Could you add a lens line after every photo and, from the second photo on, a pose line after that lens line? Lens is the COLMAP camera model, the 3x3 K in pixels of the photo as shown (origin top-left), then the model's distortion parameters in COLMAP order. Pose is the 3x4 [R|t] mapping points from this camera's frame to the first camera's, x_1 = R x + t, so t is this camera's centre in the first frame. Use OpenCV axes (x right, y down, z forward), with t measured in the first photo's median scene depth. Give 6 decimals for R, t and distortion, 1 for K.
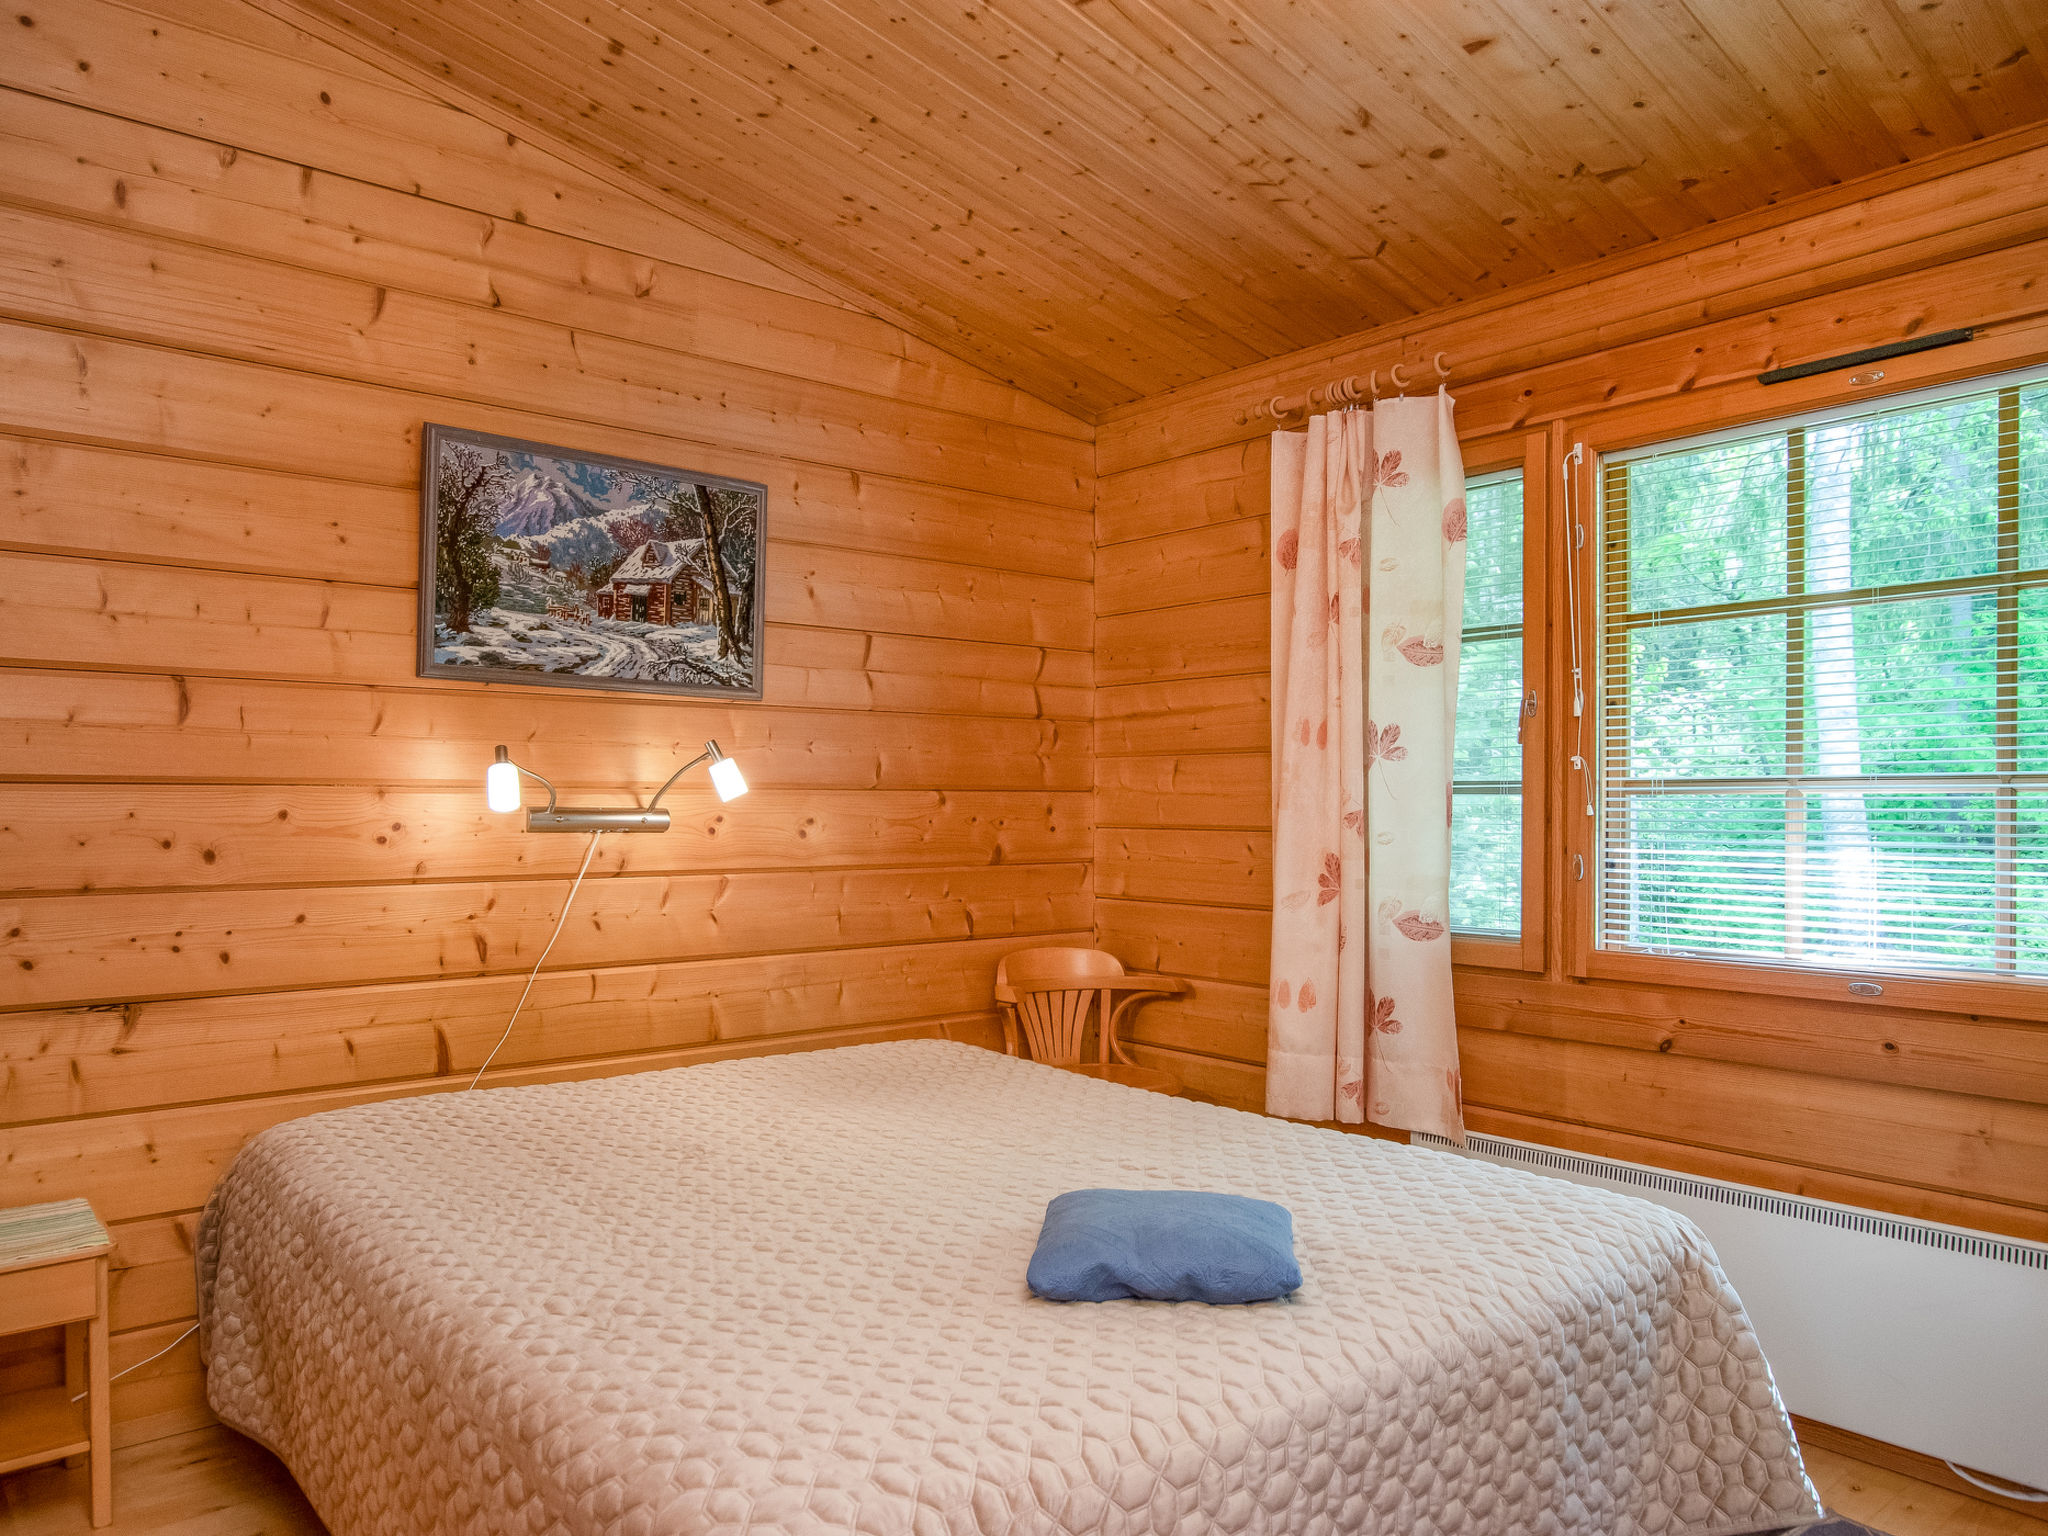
lens RADIAL K [[1379.0, 0, 1024.9], [0, 1379.0, 778.5], [0, 0, 1]] dist [-0.019142, 0.015014]
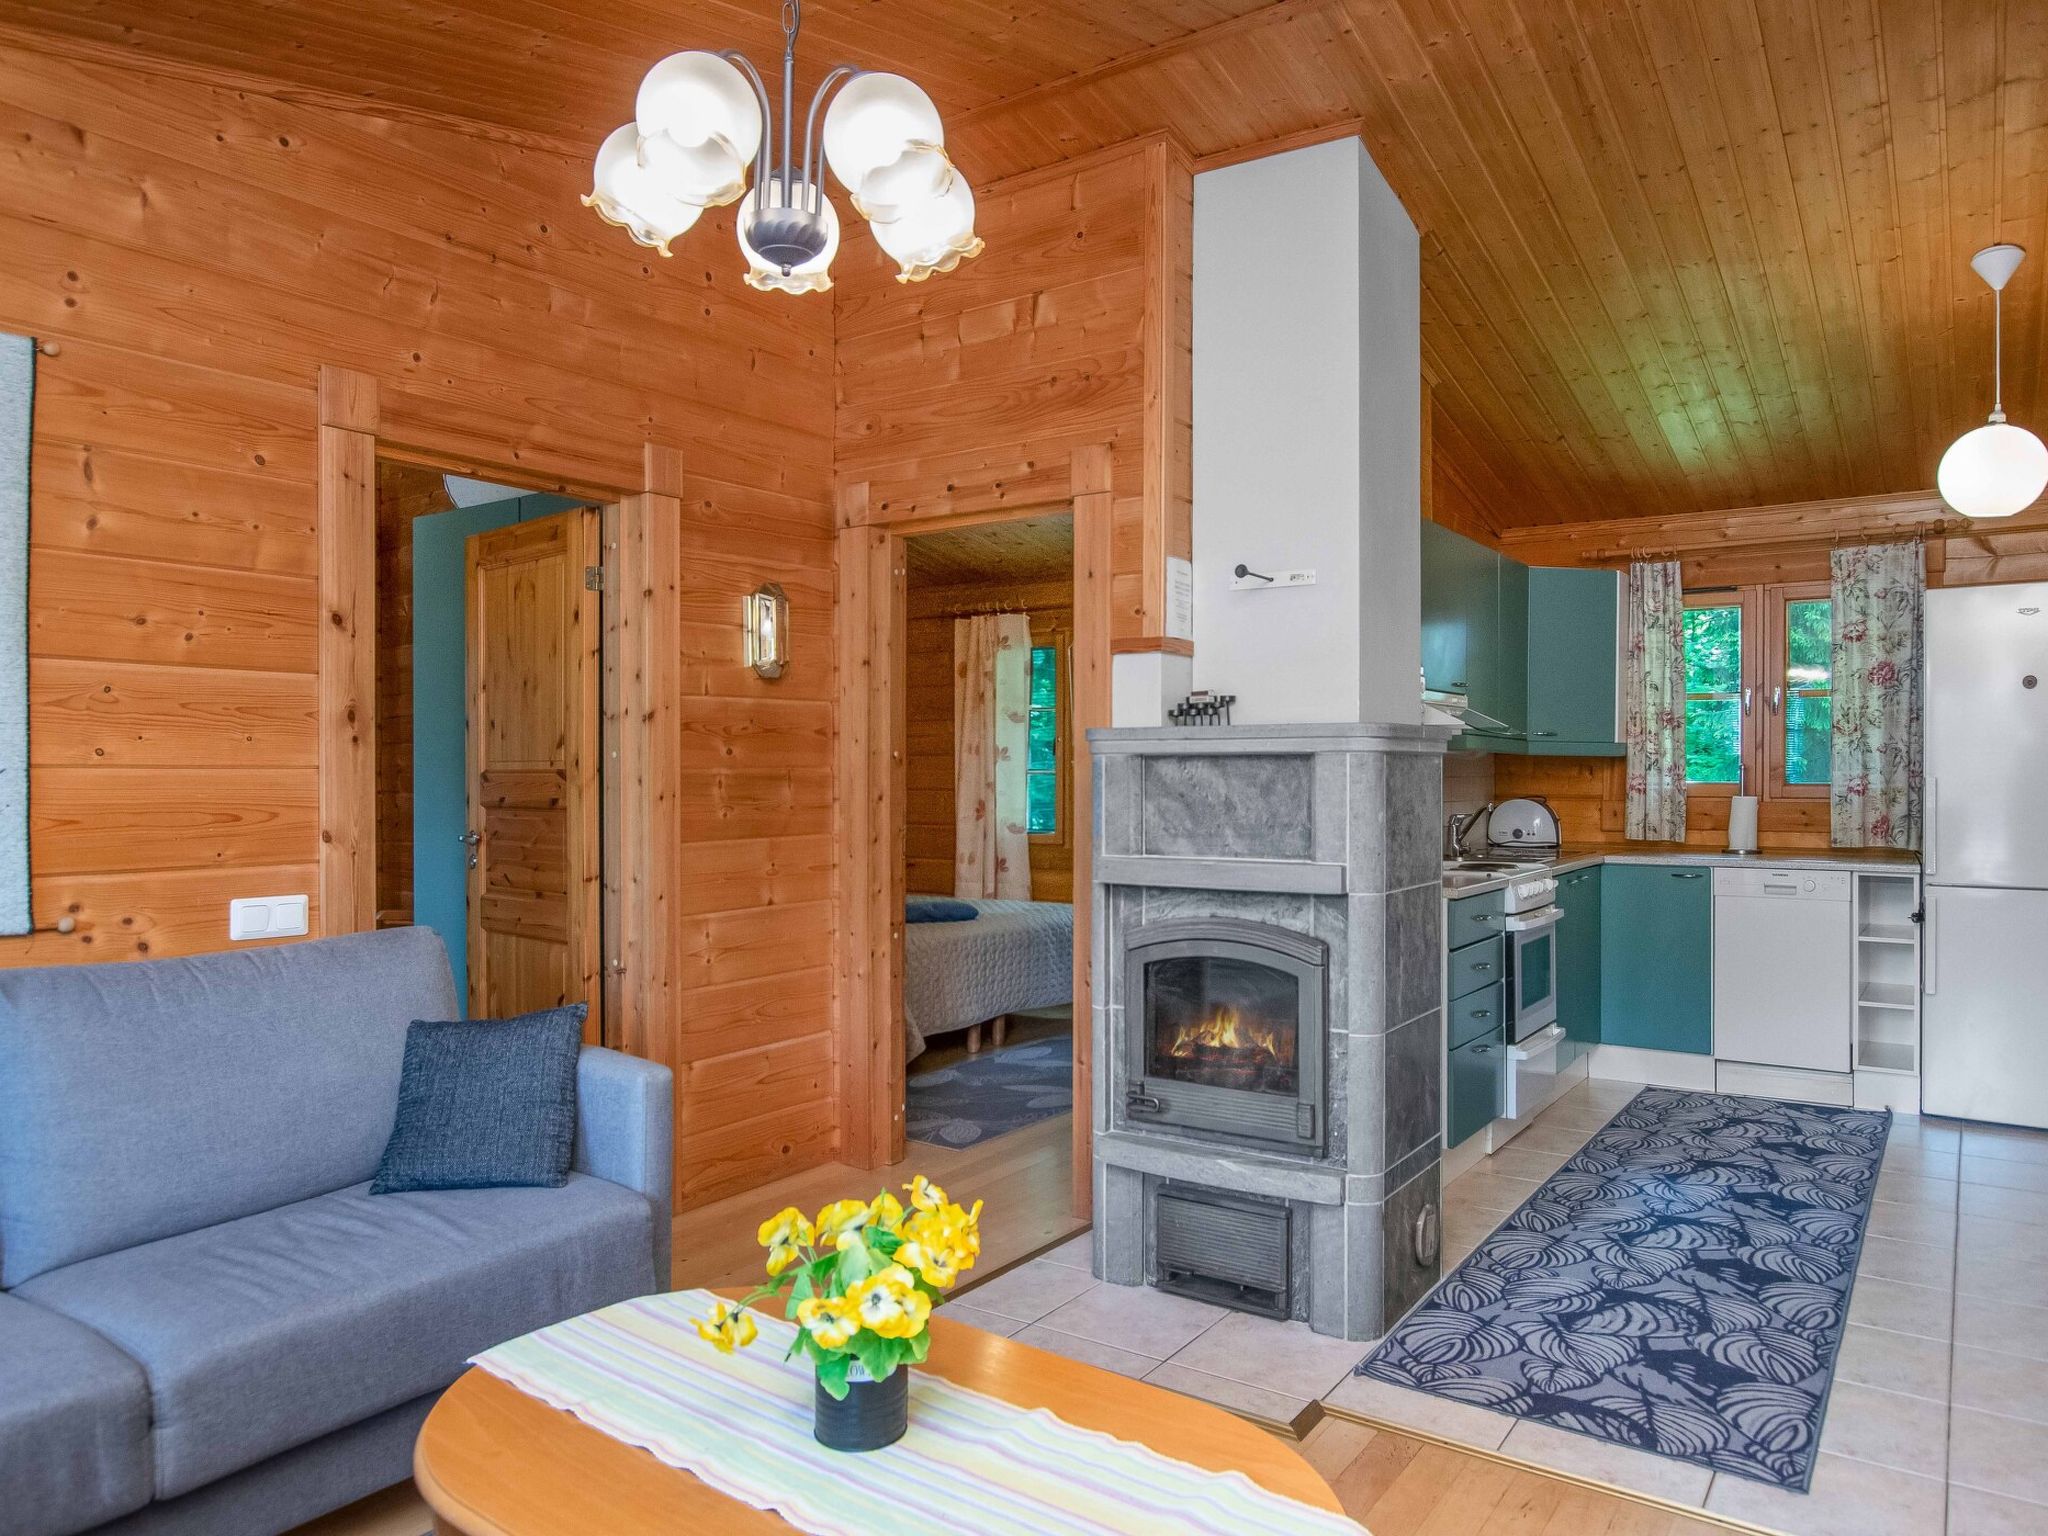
lens RADIAL K [[1379.0, 0, 1020.3], [0, 1379.0, 778.3], [0, 0, 1]] dist [-0.019142, 0.015014]
pose [[0.969241, -0.007668, 0.245995, -0.309786], [0.002574, 0.999776, 0.021023, -0.034040], [-0.246101, -0.019743, 0.969043, -1.378496]]
